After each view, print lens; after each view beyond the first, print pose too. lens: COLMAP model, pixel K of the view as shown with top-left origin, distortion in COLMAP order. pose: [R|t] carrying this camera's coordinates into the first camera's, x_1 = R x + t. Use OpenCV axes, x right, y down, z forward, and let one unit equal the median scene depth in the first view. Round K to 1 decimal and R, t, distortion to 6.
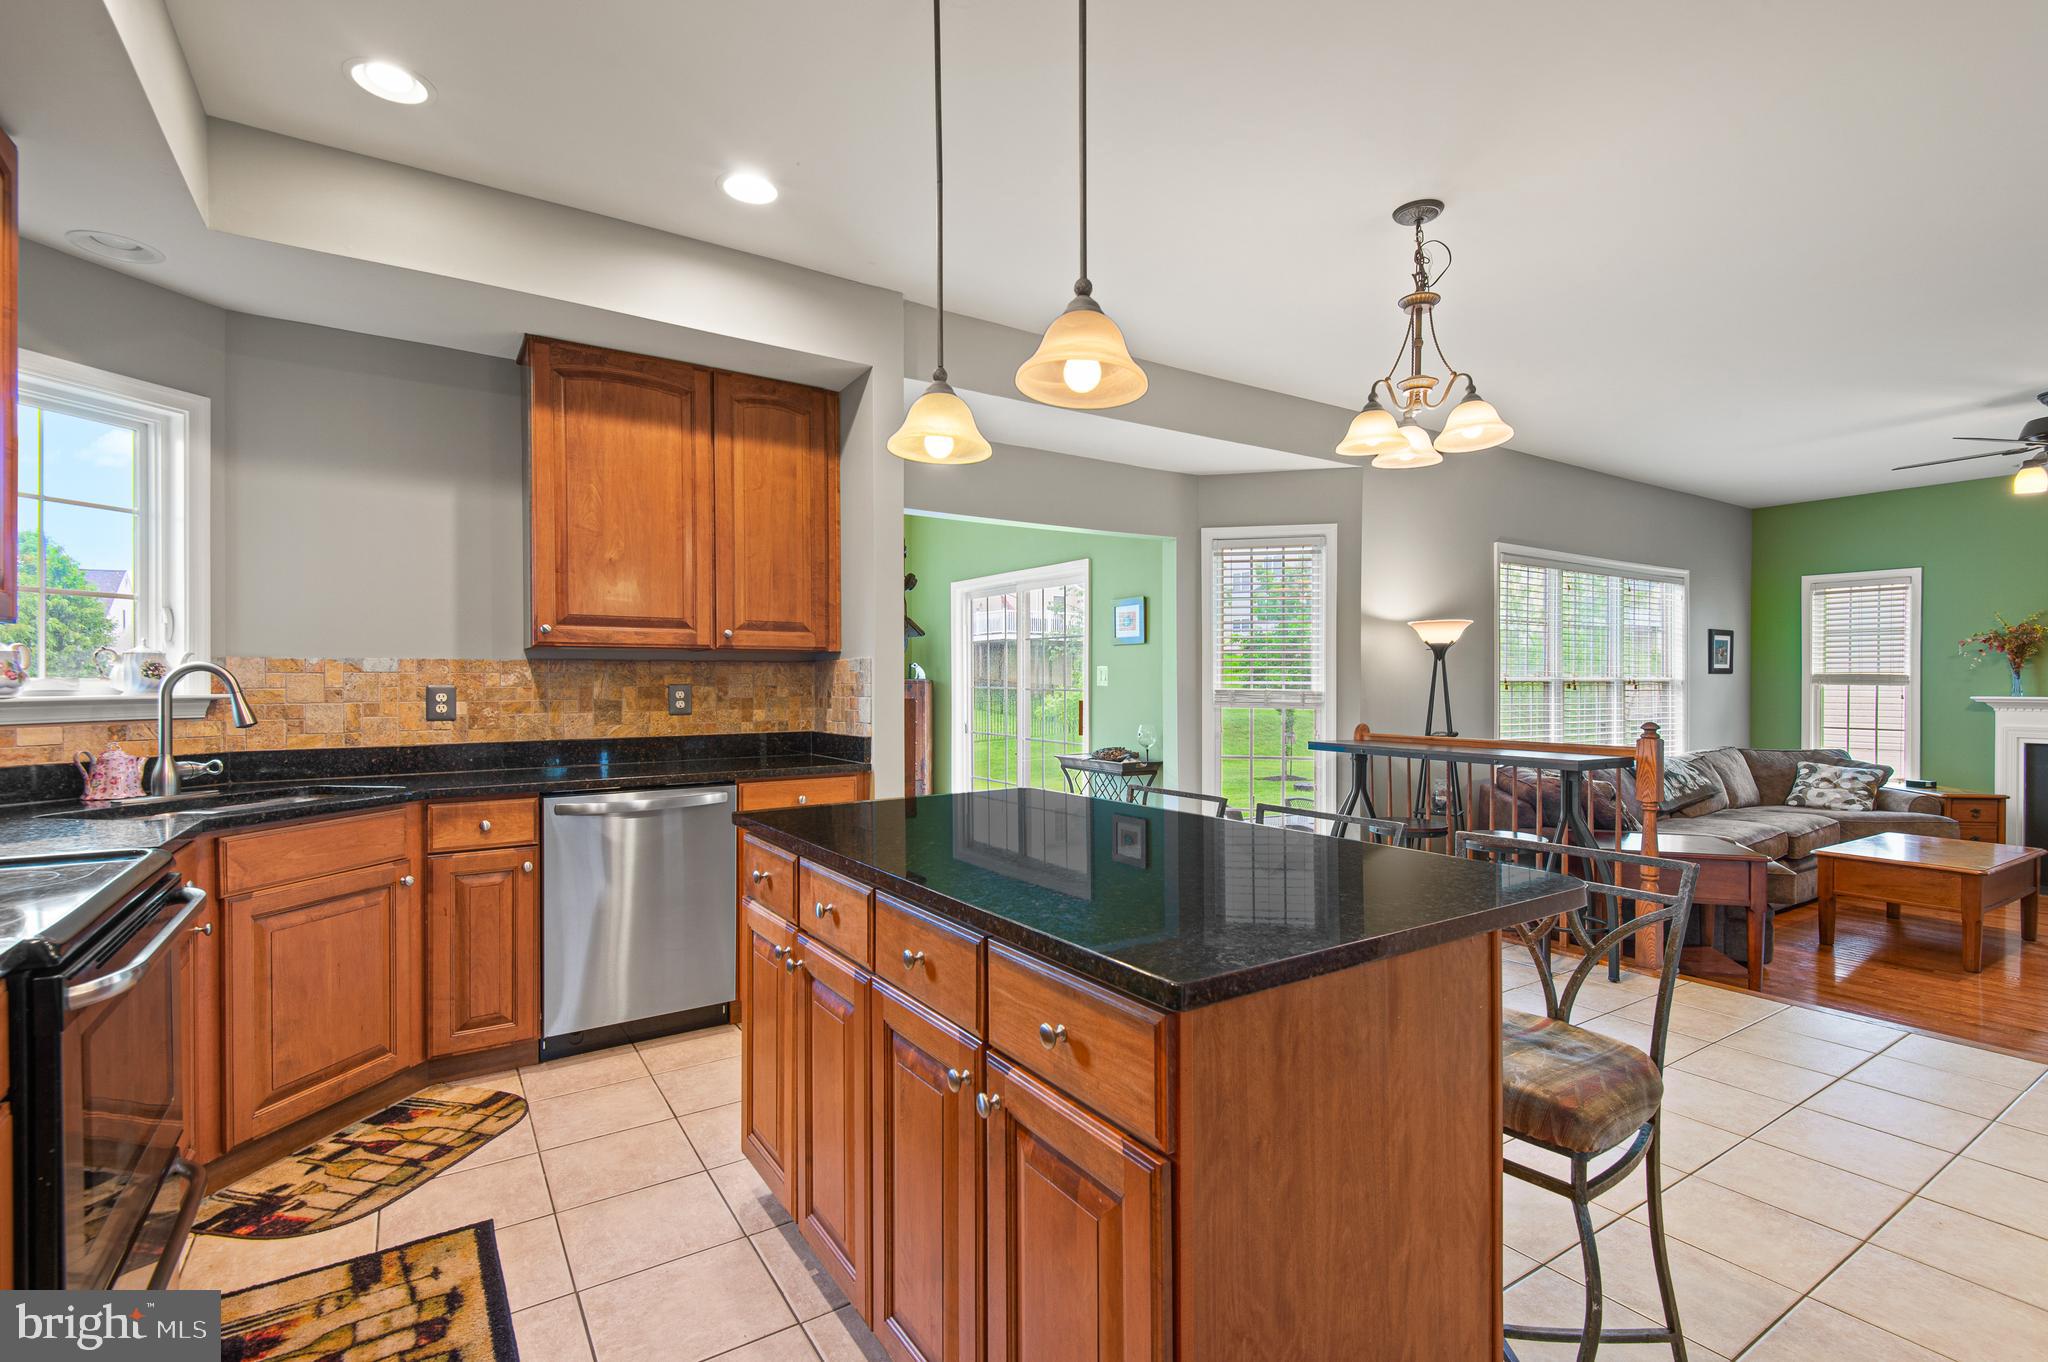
lens RADIAL K [[935.7, 0, 1036.8], [0, 935.7, 685.7], [0, 0, 1]] dist [0.032544, -0.019088]
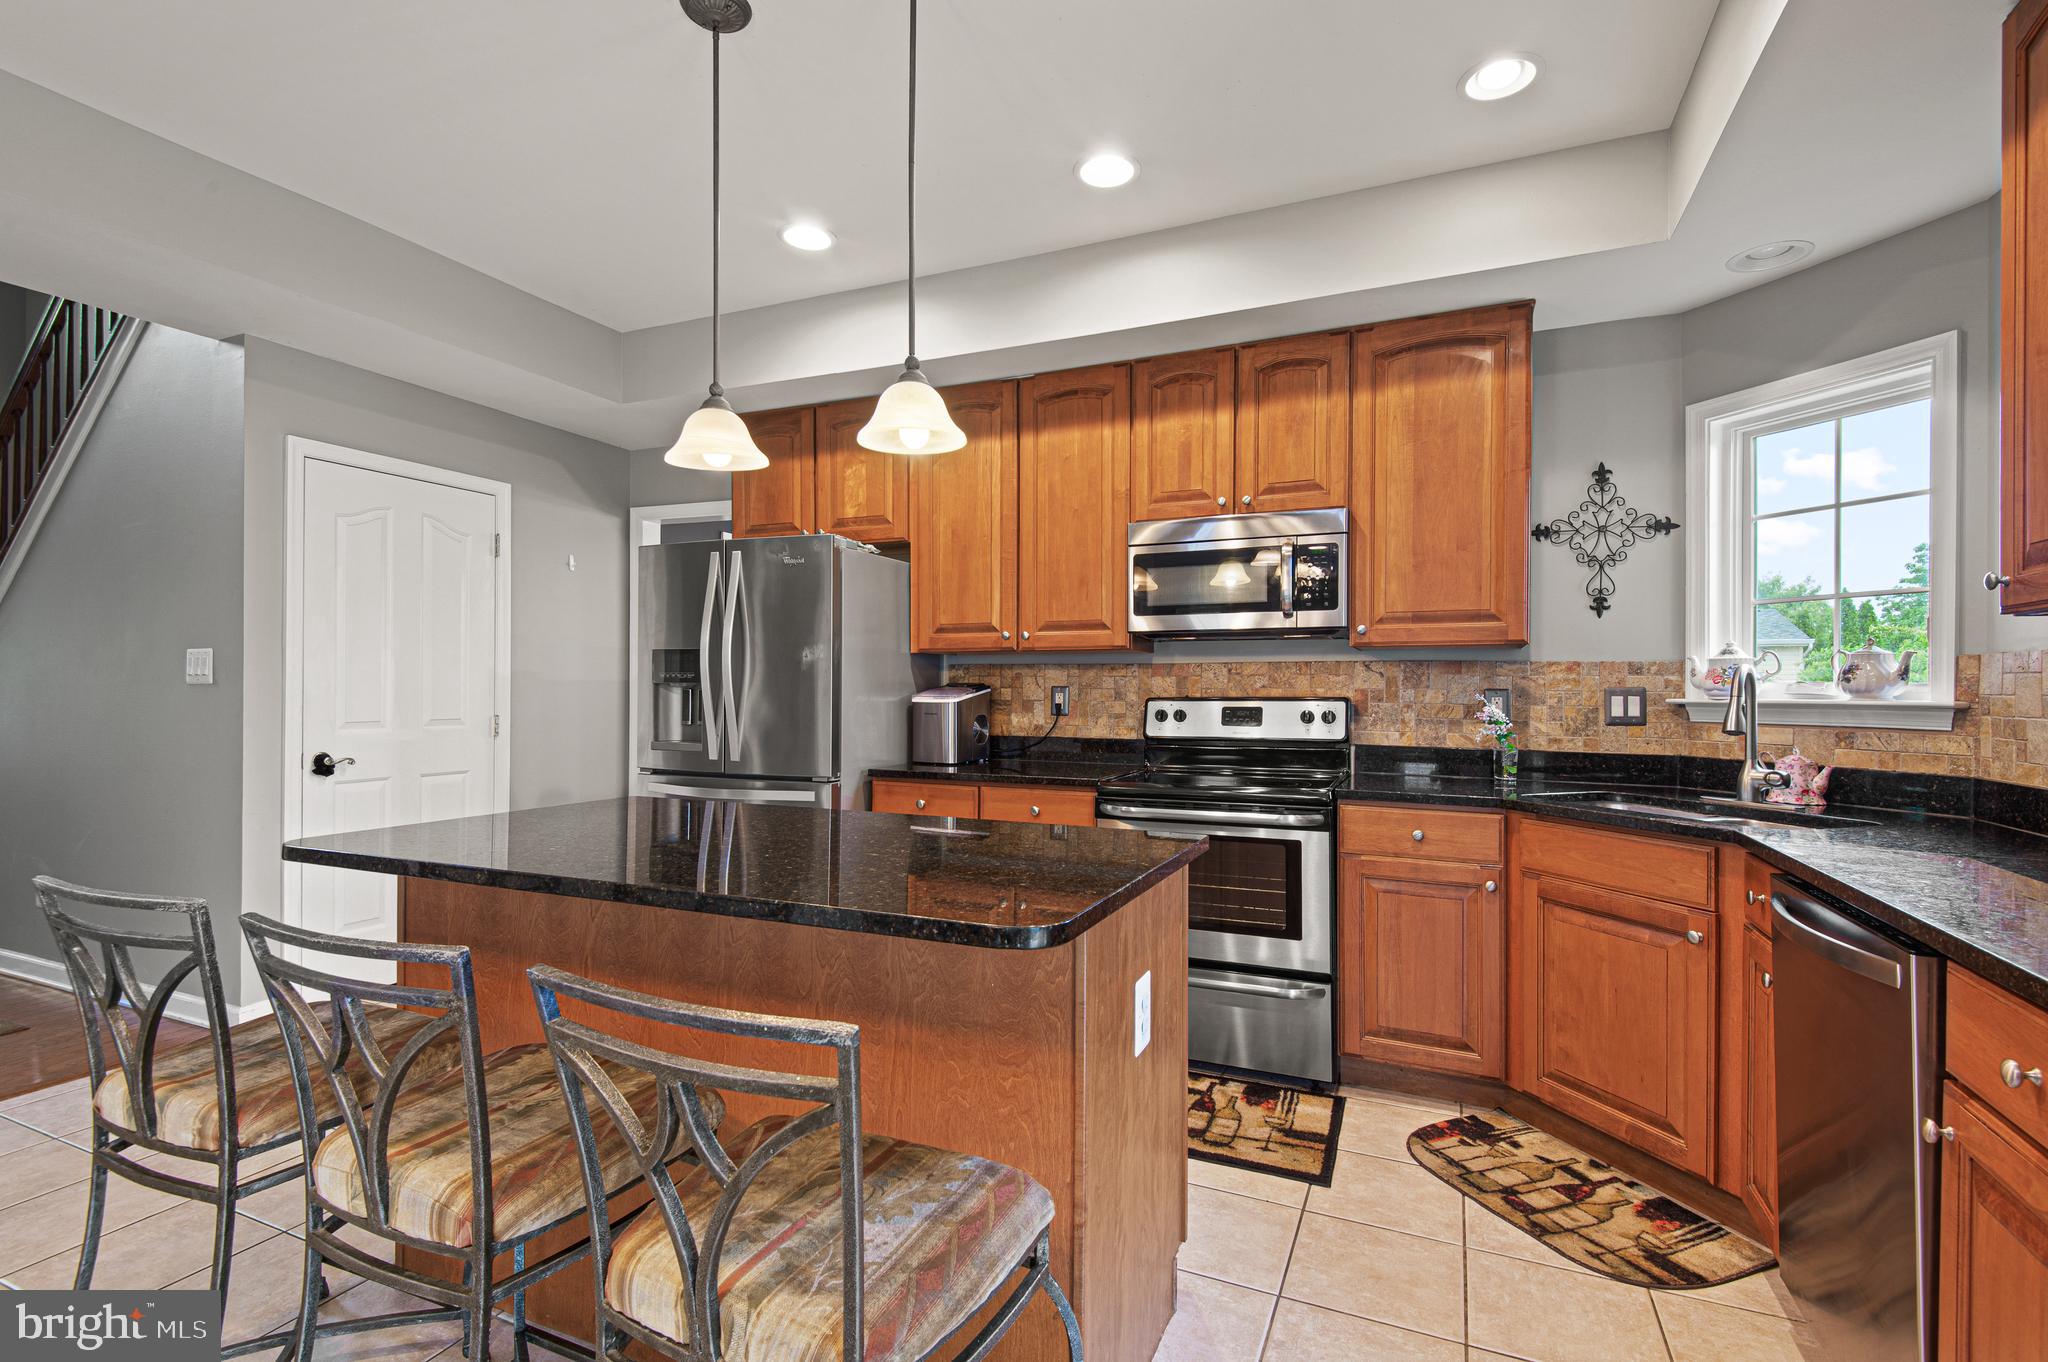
lens RADIAL K [[935.7, 0, 1036.8], [0, 935.7, 685.7], [0, 0, 1]] dist [0.032544, -0.019088]
pose [[-0.839785, -0.002077, -0.542915, 0.194847], [-0.005334, 0.999976, 0.004426, -0.003867], [0.542893, 0.006613, -0.839776, 1.177955]]
